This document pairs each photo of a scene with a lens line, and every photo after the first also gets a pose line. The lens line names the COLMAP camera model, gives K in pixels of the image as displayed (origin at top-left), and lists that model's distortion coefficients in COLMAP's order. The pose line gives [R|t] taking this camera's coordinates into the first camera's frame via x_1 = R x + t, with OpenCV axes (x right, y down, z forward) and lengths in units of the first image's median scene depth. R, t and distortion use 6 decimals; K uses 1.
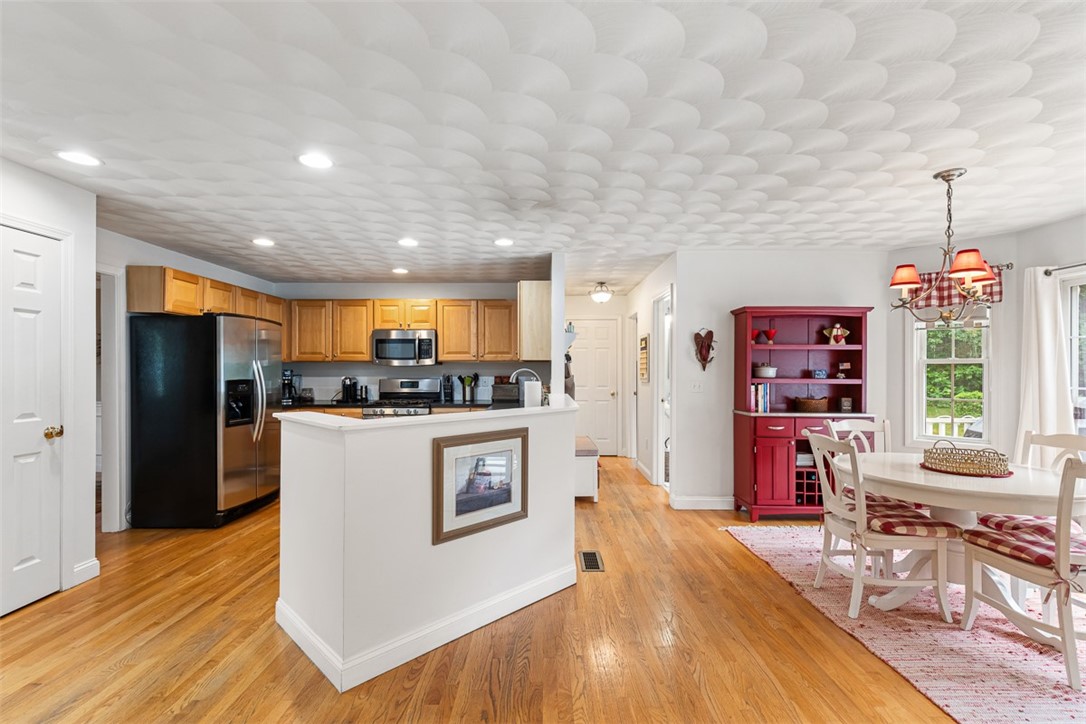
lens RADIAL K [[492.9, 0, 536.5], [0, 492.9, 359.0], [0, 0, 1]] dist [0.009113, -0.002819]
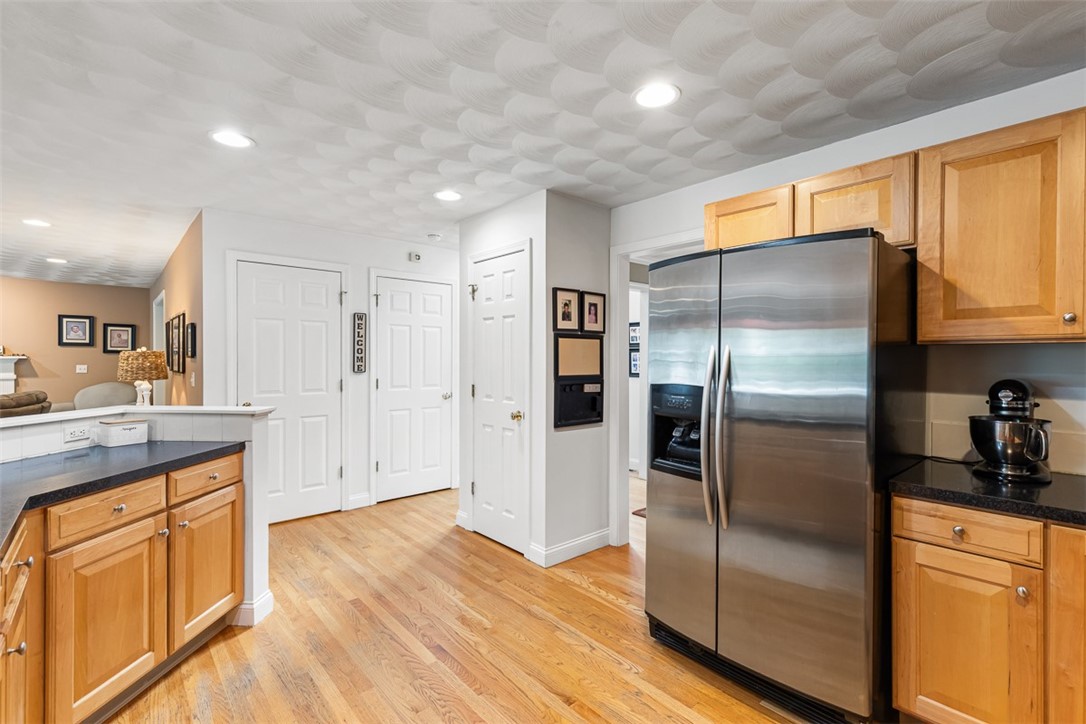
lens RADIAL K [[492.9, 0, 545.4], [0, 492.9, 358.4], [0, 0, 1]] dist [0.009113, -0.002819]
pose [[-0.735783, -0.001437, -0.677216, -0.229665], [0.008846, 0.999892, -0.011733, 0.026347], [0.677160, -0.014624, -0.735691, 1.954425]]
